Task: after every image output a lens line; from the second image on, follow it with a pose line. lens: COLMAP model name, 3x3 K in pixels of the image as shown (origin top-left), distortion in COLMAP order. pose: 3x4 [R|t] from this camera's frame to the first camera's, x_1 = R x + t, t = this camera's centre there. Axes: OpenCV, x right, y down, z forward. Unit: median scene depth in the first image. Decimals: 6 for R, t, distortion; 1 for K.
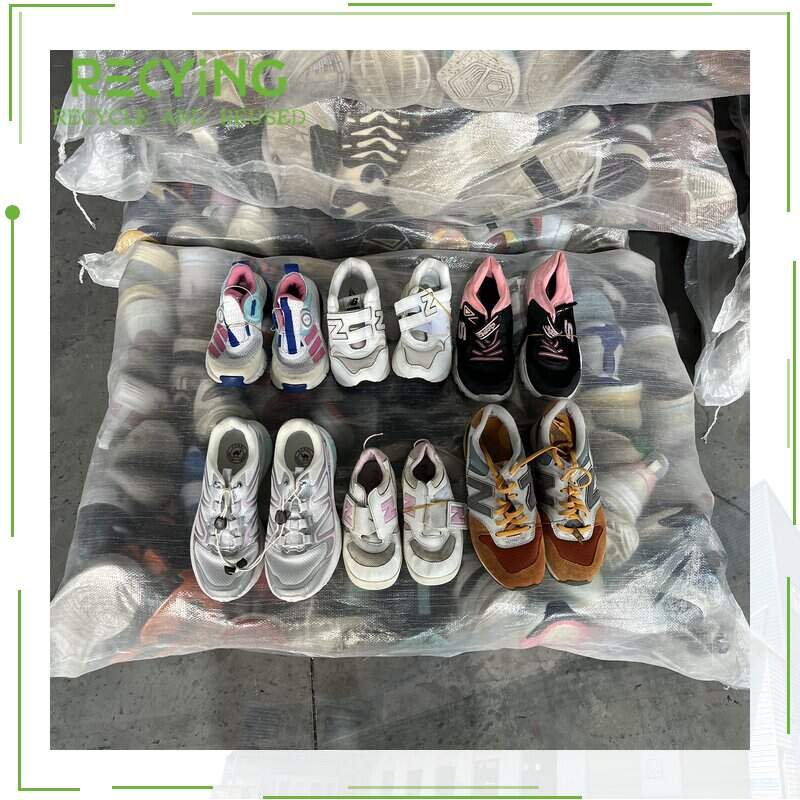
lens RADIAL K [[699.8, 0, 402.2], [0, 699.8, 405.0], [0, 0, 1]] dist [-0.002495, -0.001023]
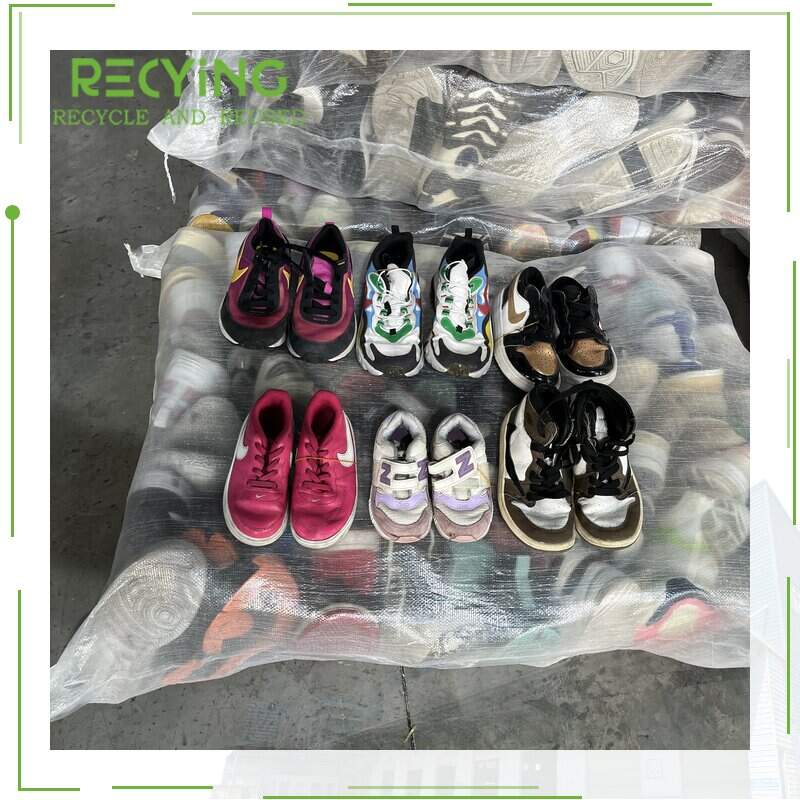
lens RADIAL K [[700.7, 0, 410.3], [0, 700.7, 399.5], [0, 0, 1]] dist [0.004086, -0.010183]
pose [[0.996687, 0.011447, 0.080521, -0.200142], [0.000059, 0.989943, -0.141467, 0.146381], [-0.081330, 0.141003, 0.986663, 0.081142]]
